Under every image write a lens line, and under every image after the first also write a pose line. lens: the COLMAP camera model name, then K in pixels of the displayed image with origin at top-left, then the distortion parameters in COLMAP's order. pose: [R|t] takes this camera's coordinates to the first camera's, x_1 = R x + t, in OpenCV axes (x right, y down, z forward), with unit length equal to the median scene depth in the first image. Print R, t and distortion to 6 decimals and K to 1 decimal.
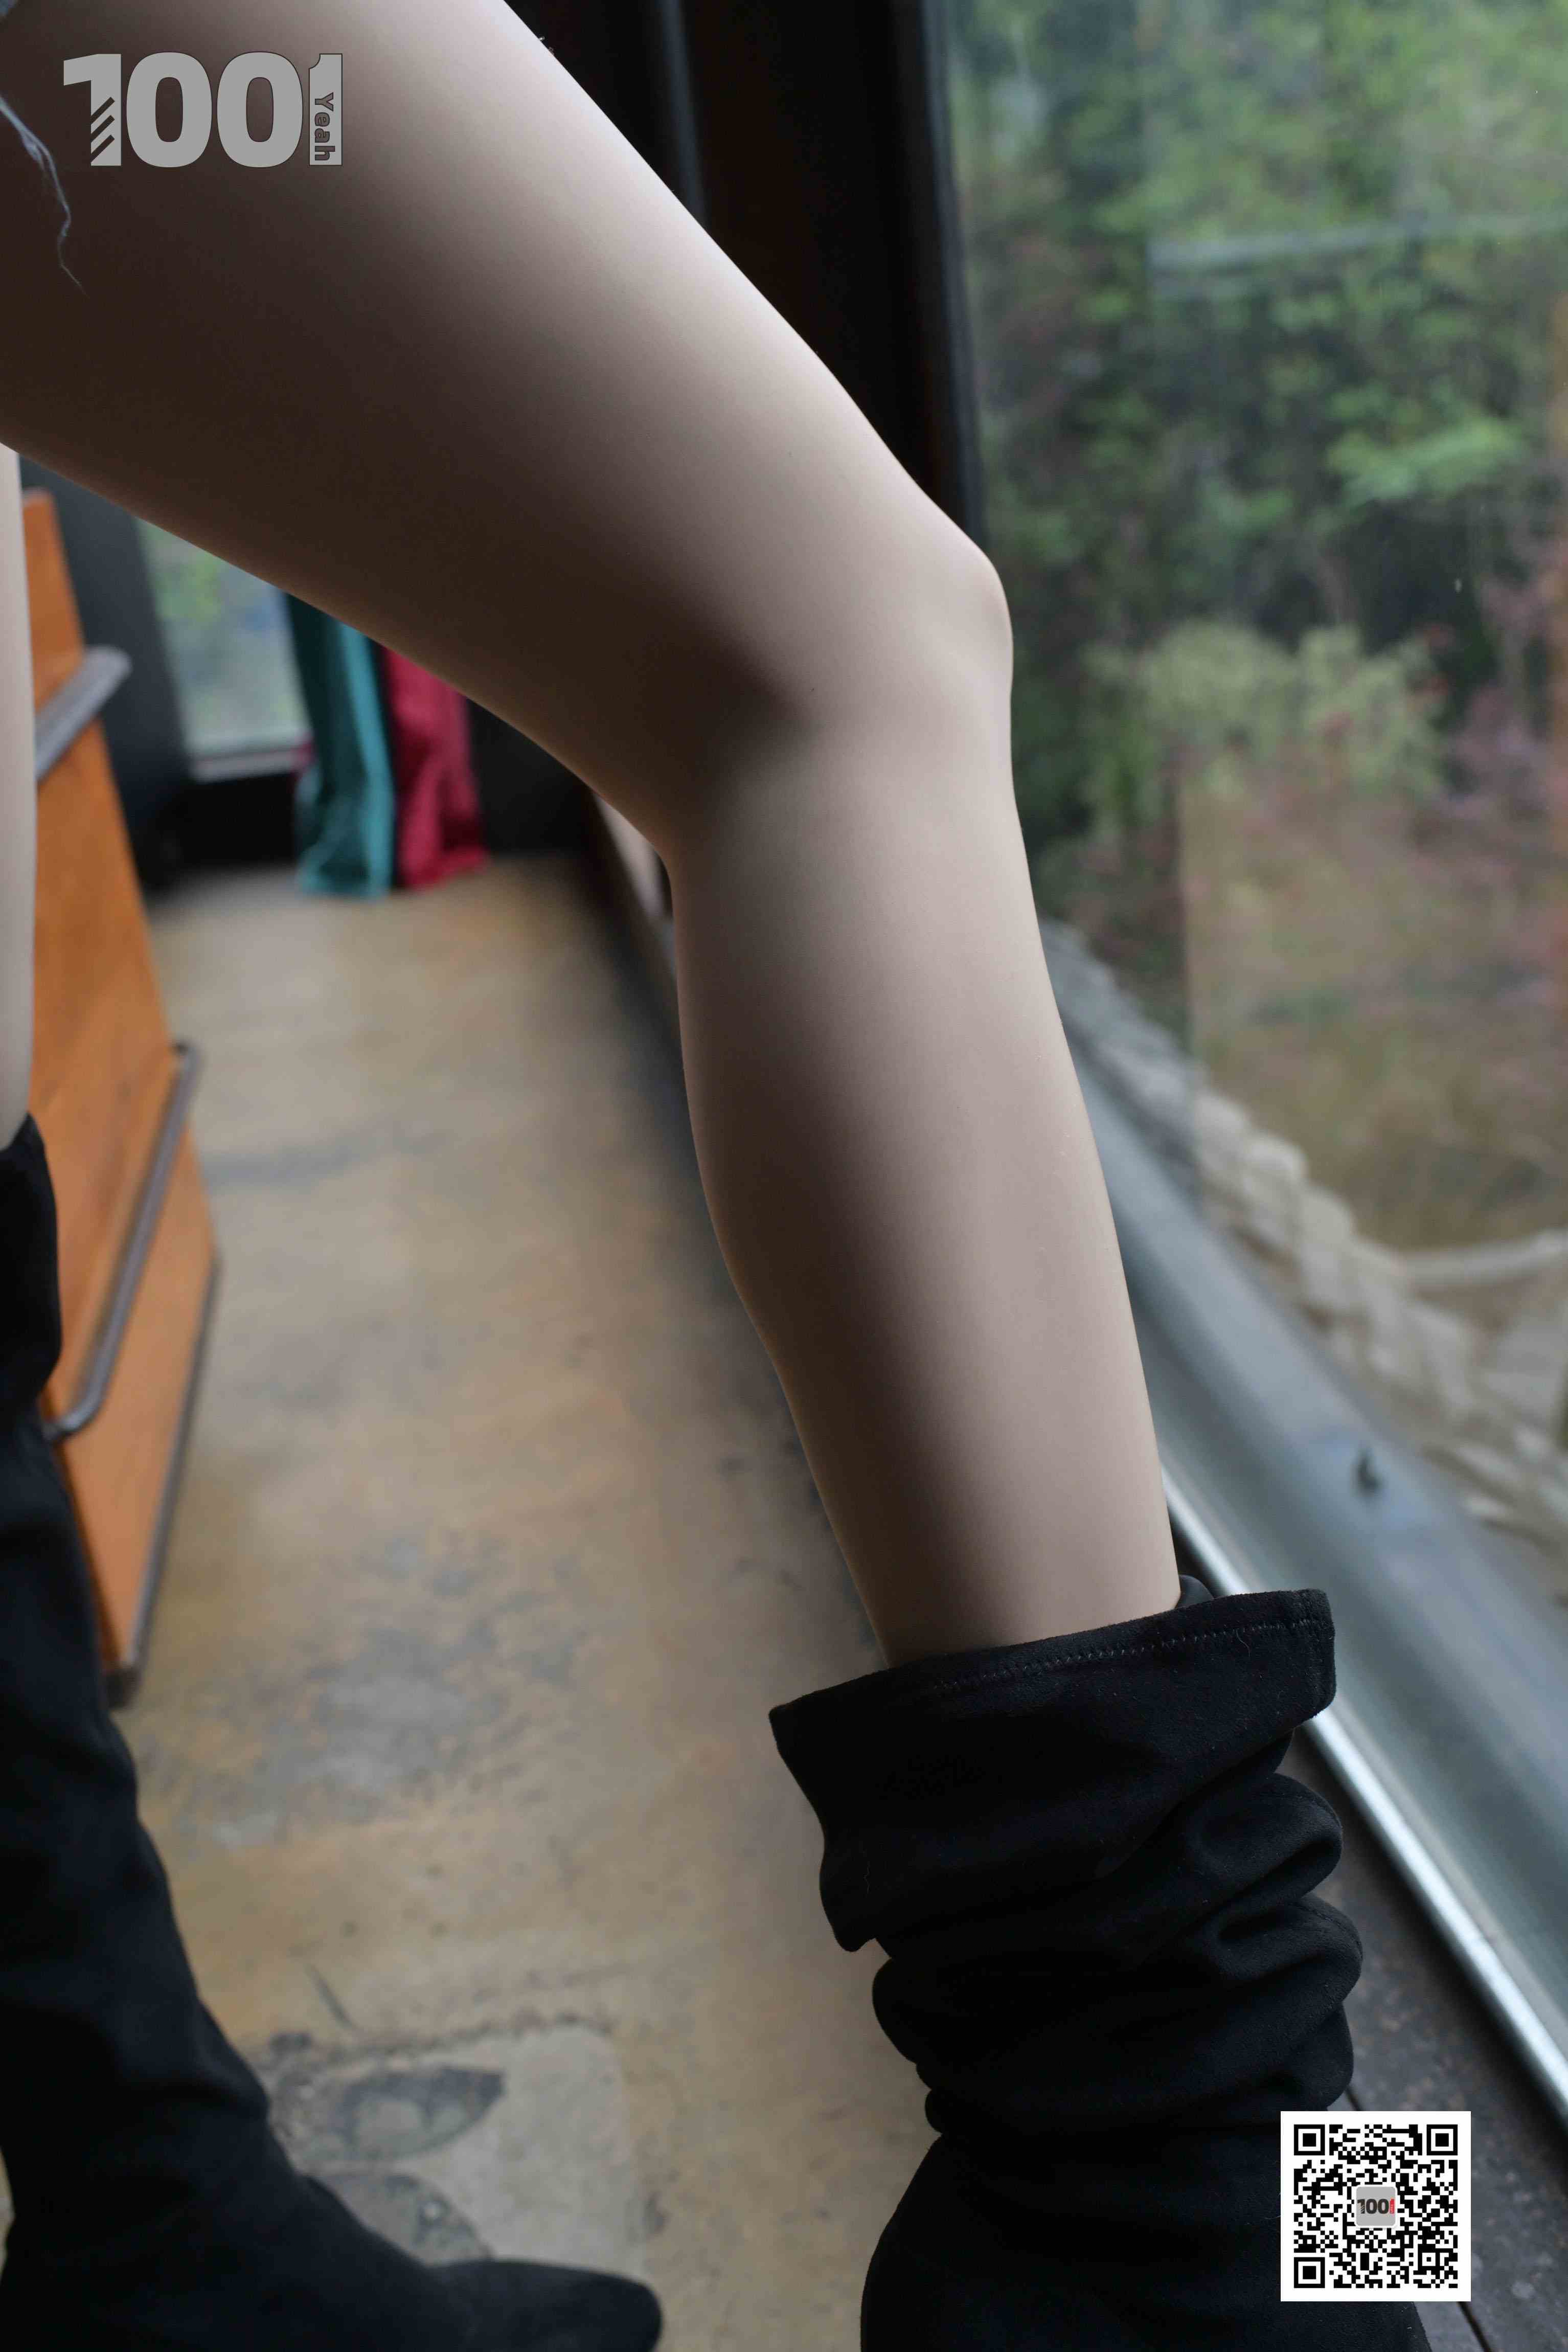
lens RADIAL K [[2374.2, 0, 780.8], [0, 2374.2, 1181.1], [0, 0, 1]] dist [-0.002015, -0.001114]
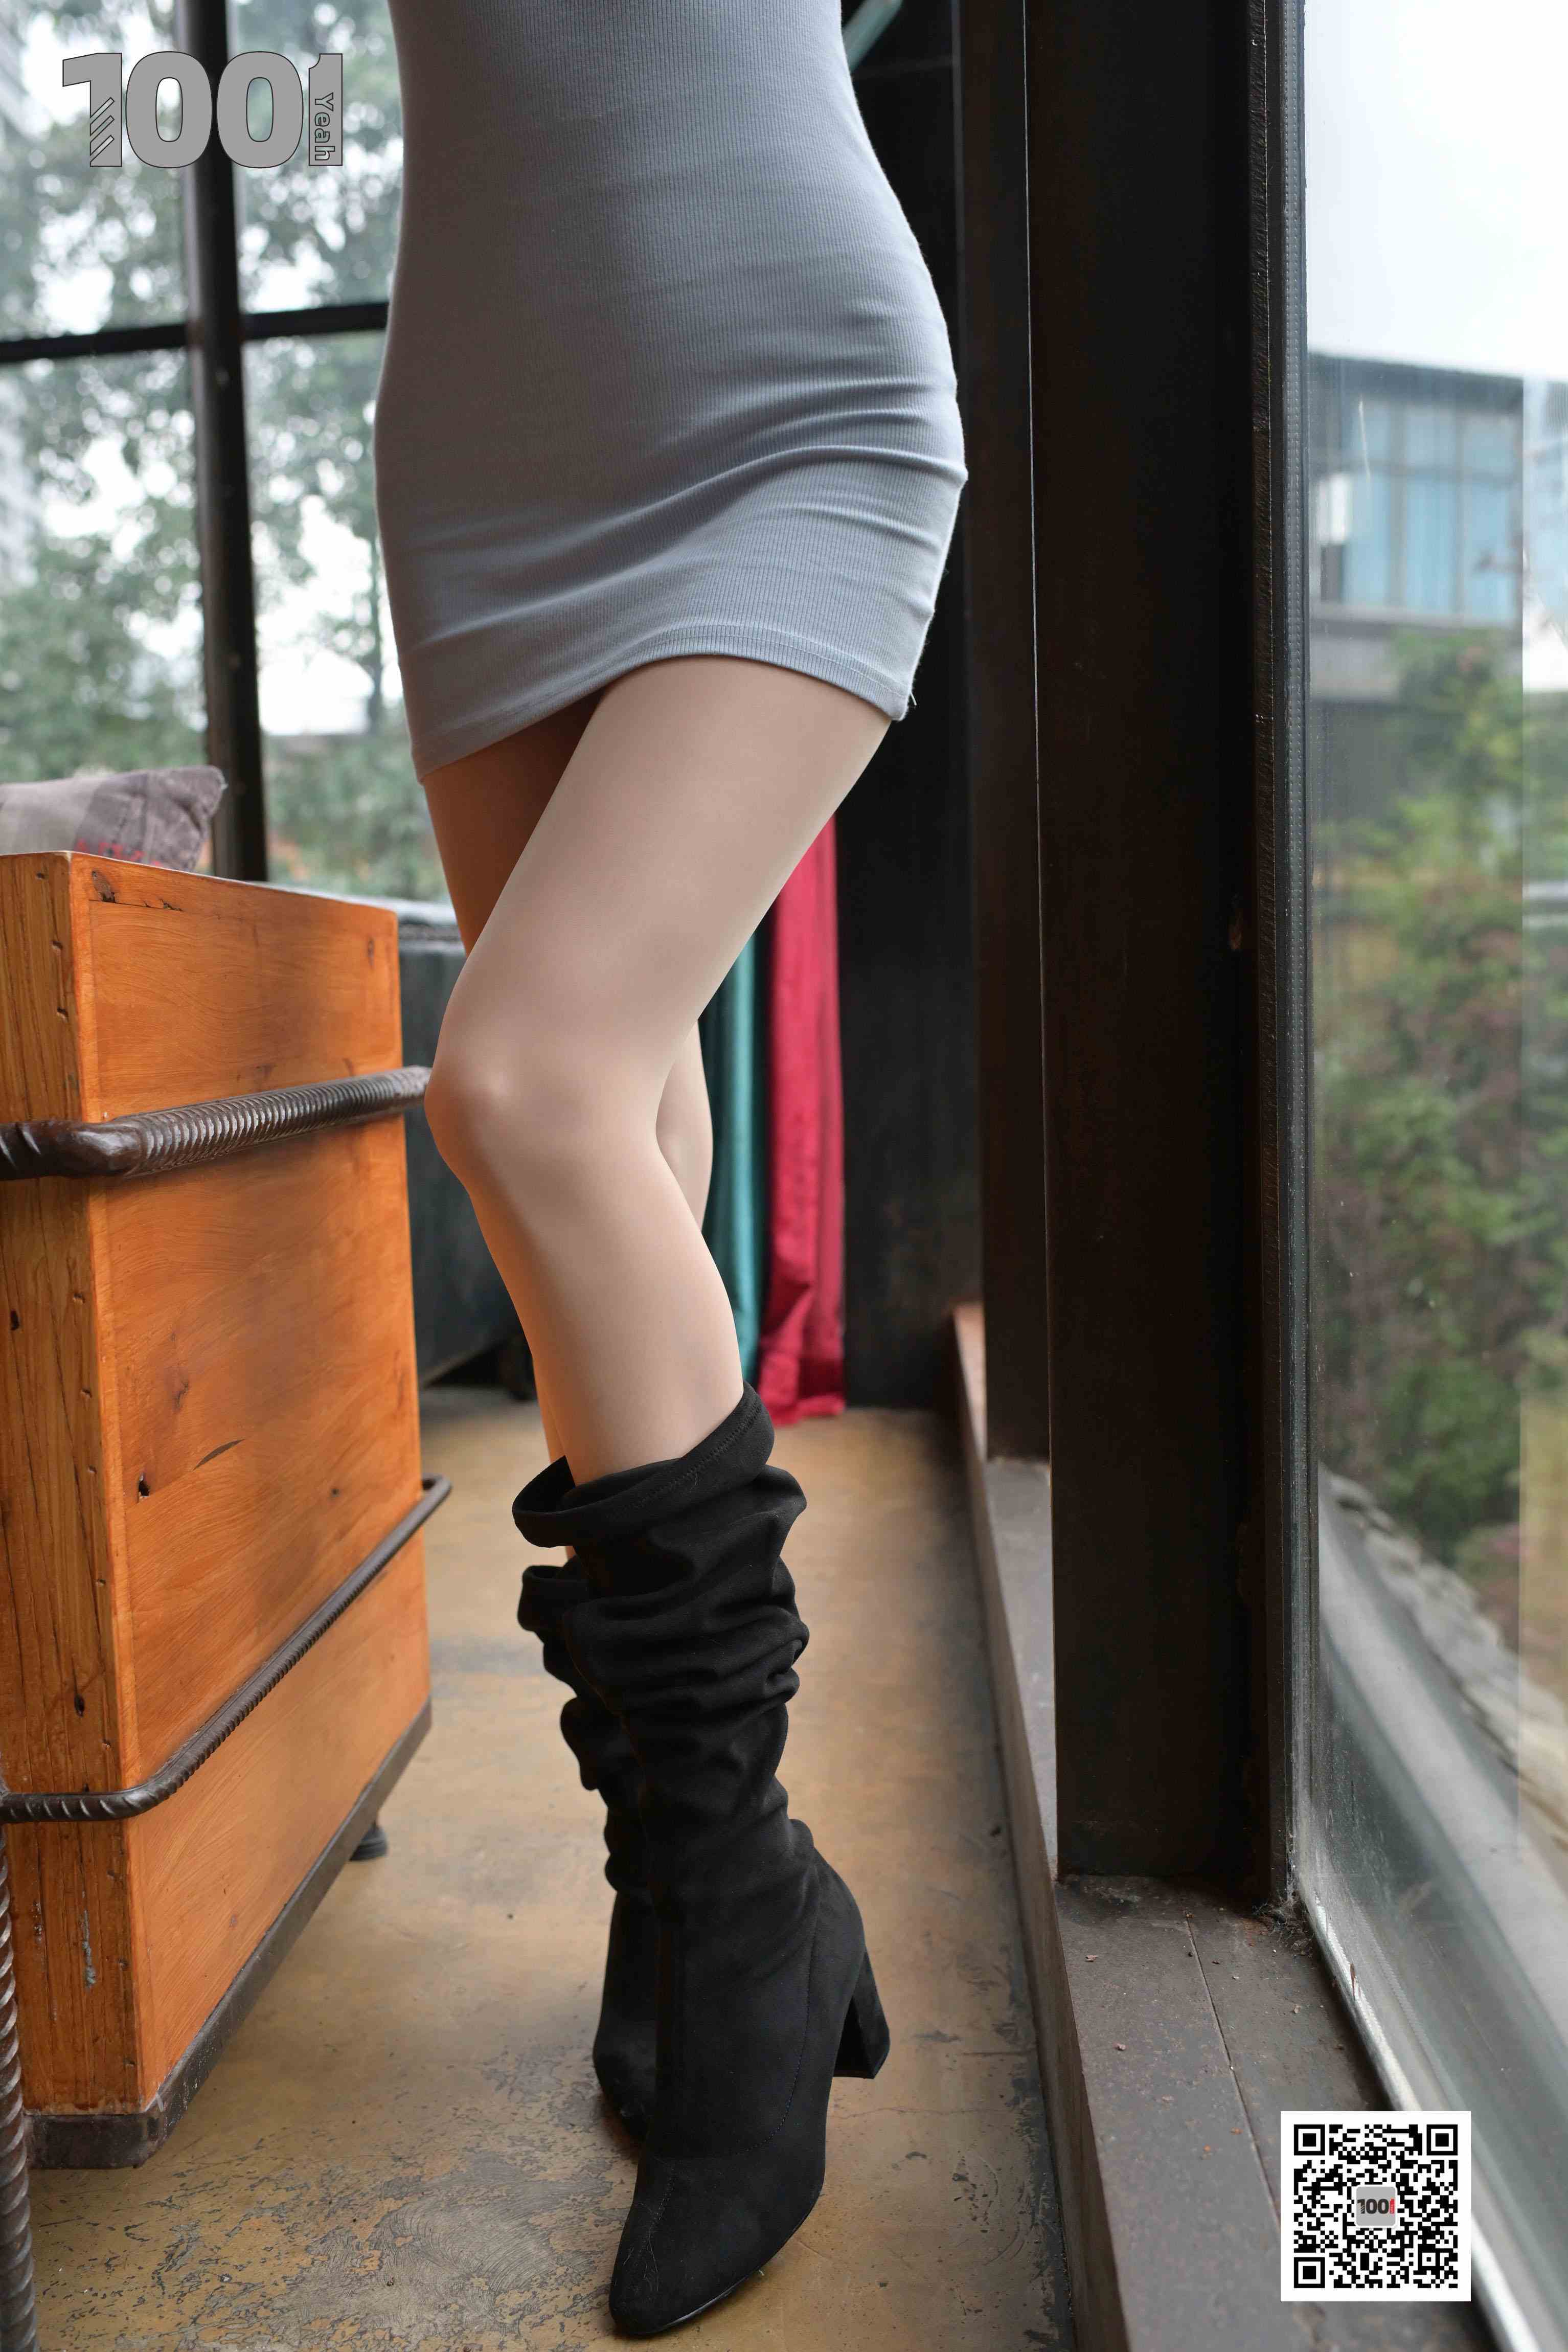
lens RADIAL K [[2347.6, 0, 767.8], [0, 2347.6, 1179.3], [0, 0, 1]] dist [0.001487, -0.007195]
pose [[0.974660, 0.107616, -0.196102, 0.066218], [-0.155755, 0.955726, -0.249654, 0.055324], [0.160553, 0.273872, 0.948271, 0.133214]]
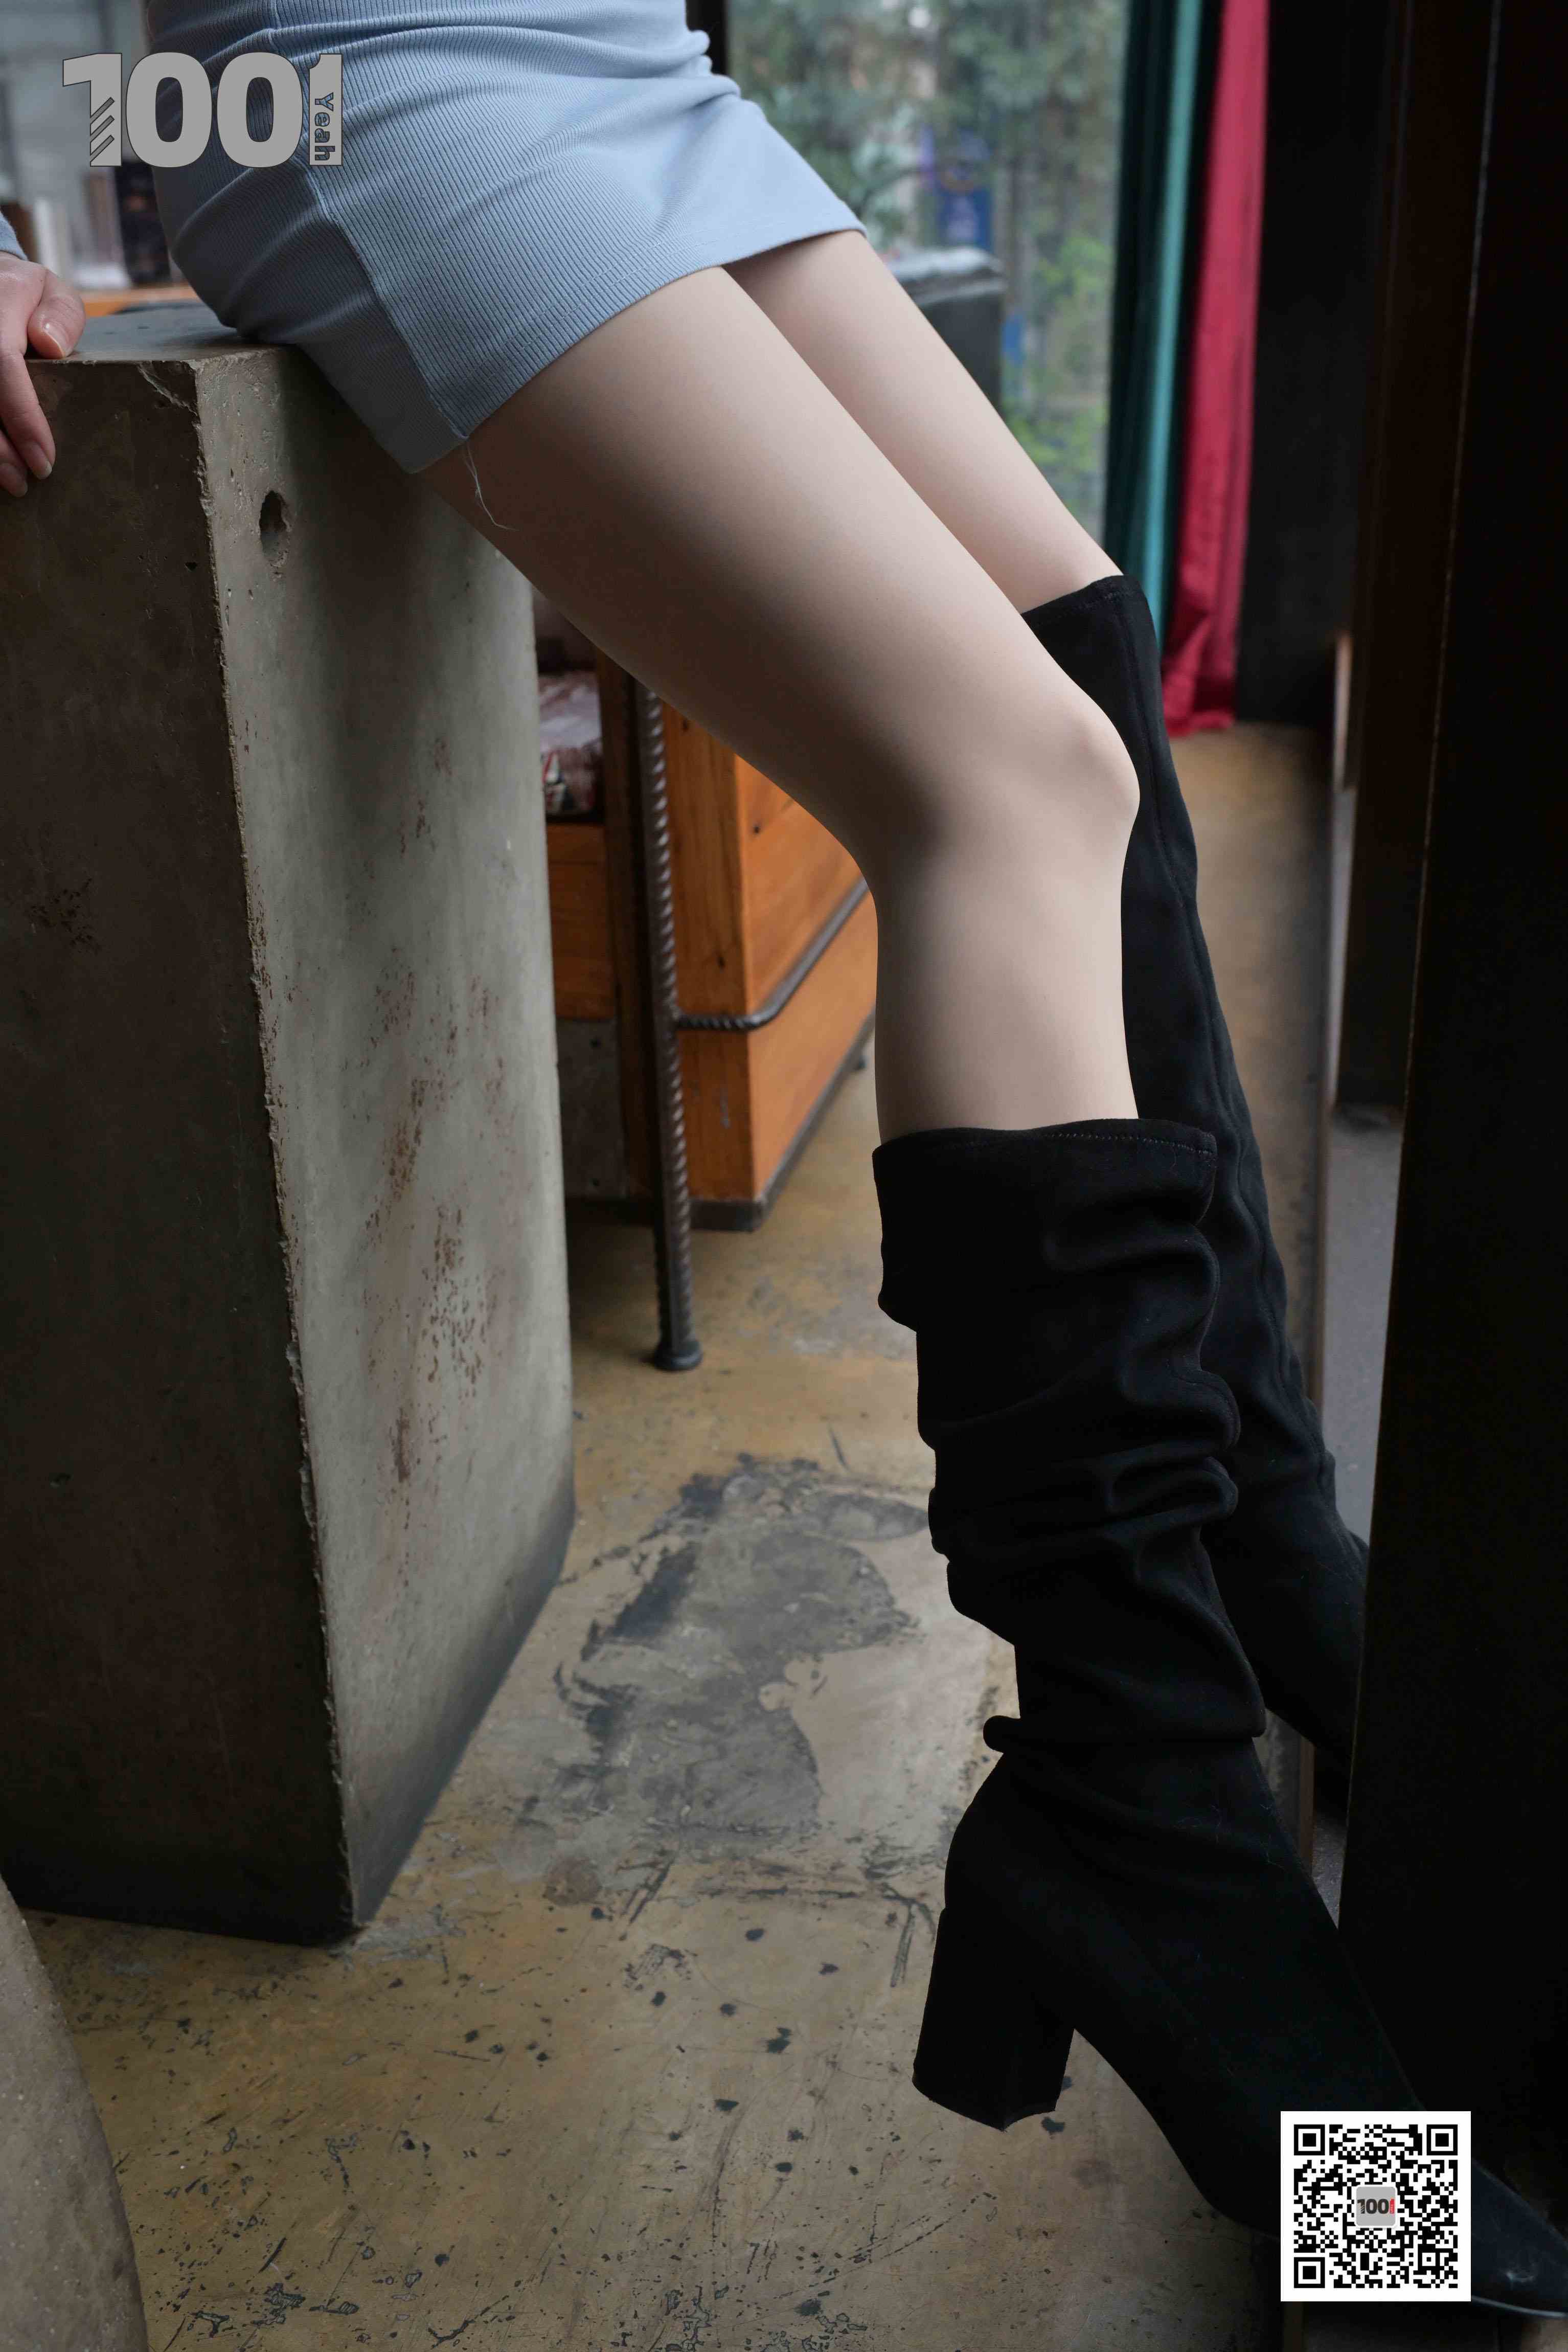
lens RADIAL K [[2356.3, 0, 784.0], [0, 2356.3, 1176.0], [0, 0, 1]] dist [0.002676, -0.004658]
pose [[0.928763, 0.223309, -0.295860, 0.145246], [-0.207624, 0.974609, 0.083843, 0.061396], [0.307070, -0.016442, 0.951545, -0.322401]]
